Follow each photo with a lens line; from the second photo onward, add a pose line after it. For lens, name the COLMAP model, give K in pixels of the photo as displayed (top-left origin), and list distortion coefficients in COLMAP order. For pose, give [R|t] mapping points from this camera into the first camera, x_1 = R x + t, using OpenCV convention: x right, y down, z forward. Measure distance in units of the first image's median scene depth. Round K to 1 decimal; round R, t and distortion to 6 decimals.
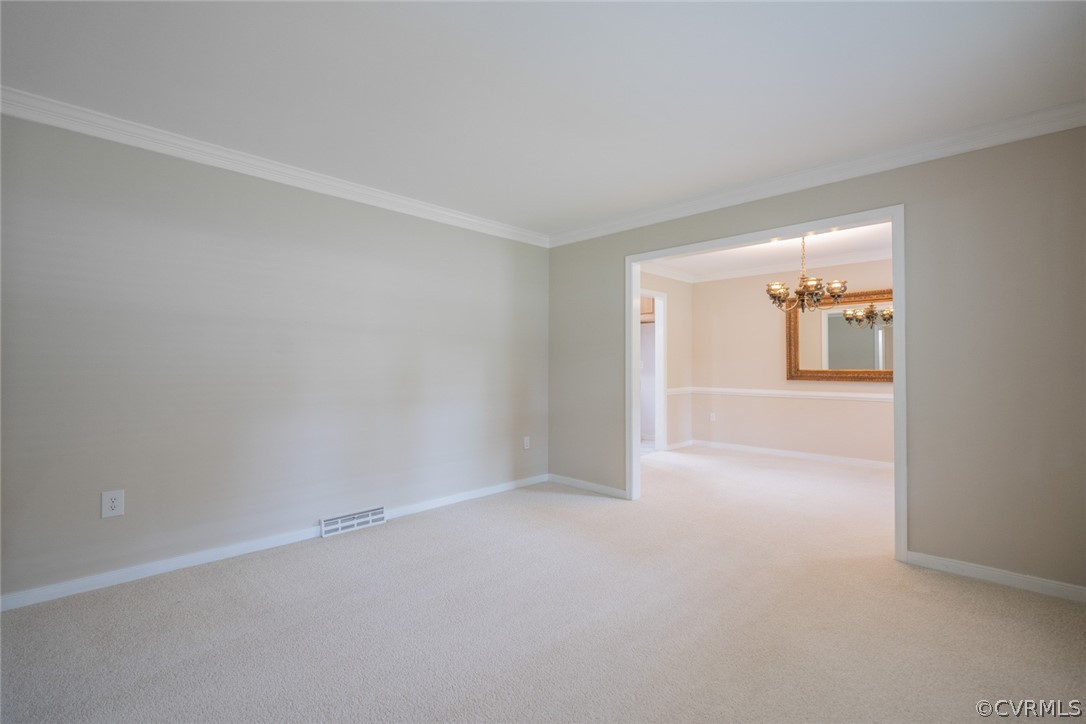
lens RADIAL K [[490.6, 0, 542.7], [0, 490.6, 365.1], [0, 0, 1]] dist [0.000924, 0.000490]
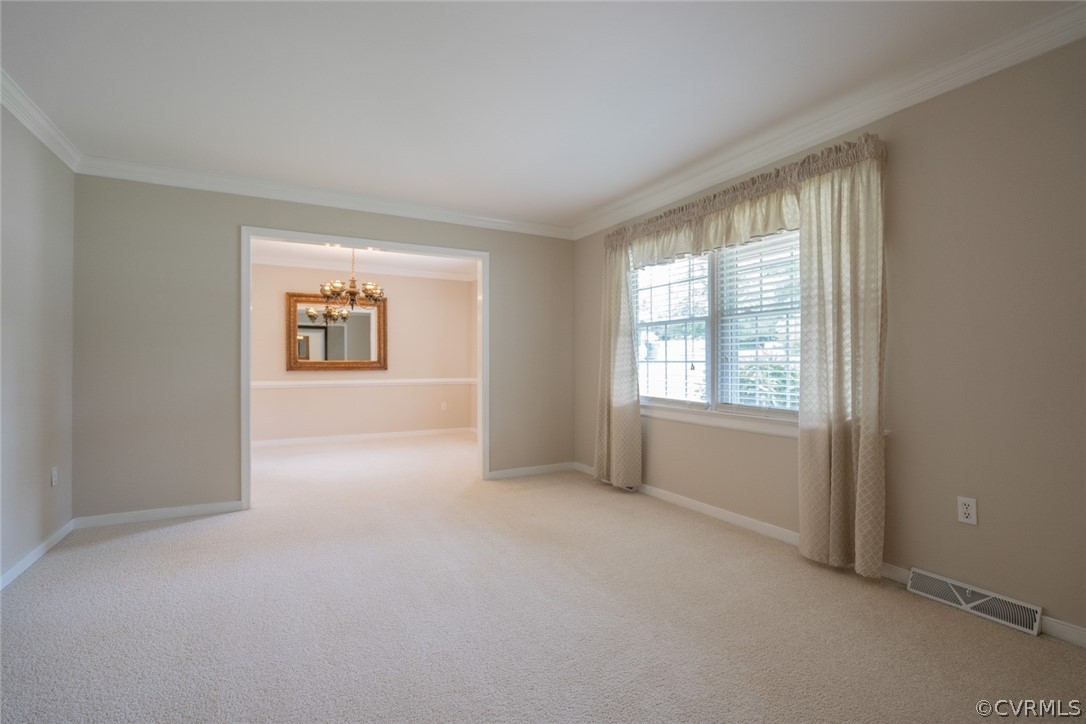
lens RADIAL K [[490.6, 0, 543.5], [0, 490.6, 361.1], [0, 0, 1]] dist [0.000924, 0.000490]
pose [[0.301313, -0.000944, 0.953525, -0.492270], [0.001017, 0.999999, 0.000669, 0.014290], [-0.953525, 0.000768, 0.301314, 0.247145]]
